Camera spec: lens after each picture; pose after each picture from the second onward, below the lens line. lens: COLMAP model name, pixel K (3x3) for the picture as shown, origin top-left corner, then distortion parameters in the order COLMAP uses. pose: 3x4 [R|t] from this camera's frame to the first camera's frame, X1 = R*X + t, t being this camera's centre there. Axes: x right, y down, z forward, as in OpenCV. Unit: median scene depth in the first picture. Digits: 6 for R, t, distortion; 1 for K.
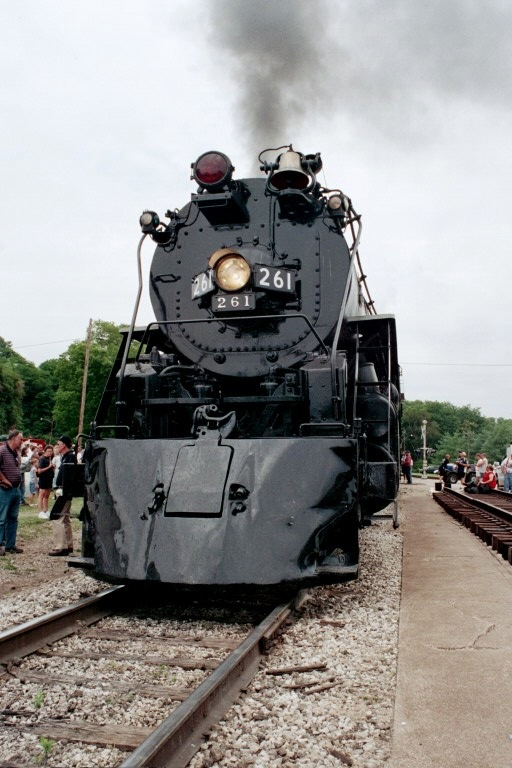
lens RADIAL K [[669.3, 0, 256.0], [0, 669.3, 384.0], [0, 0, 1]] dist [-0.097829, -0.000982]
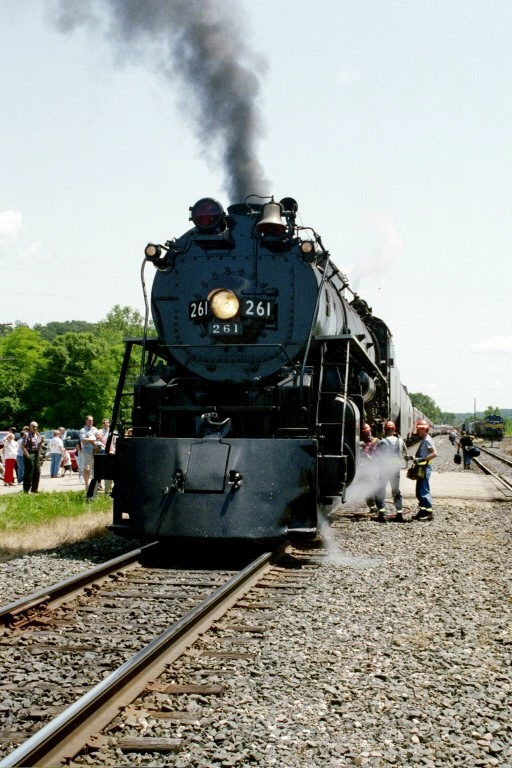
lens RADIAL K [[1146.3, 0, 256.0], [0, 1146.3, 384.0], [0, 0, 1]] dist [0.021025, -0.014350]
pose [[0.998019, 0.011268, 0.061890, -0.103160], [-0.016275, 0.996581, 0.081007, -0.183598], [-0.060765, -0.081854, 0.994790, -1.120186]]
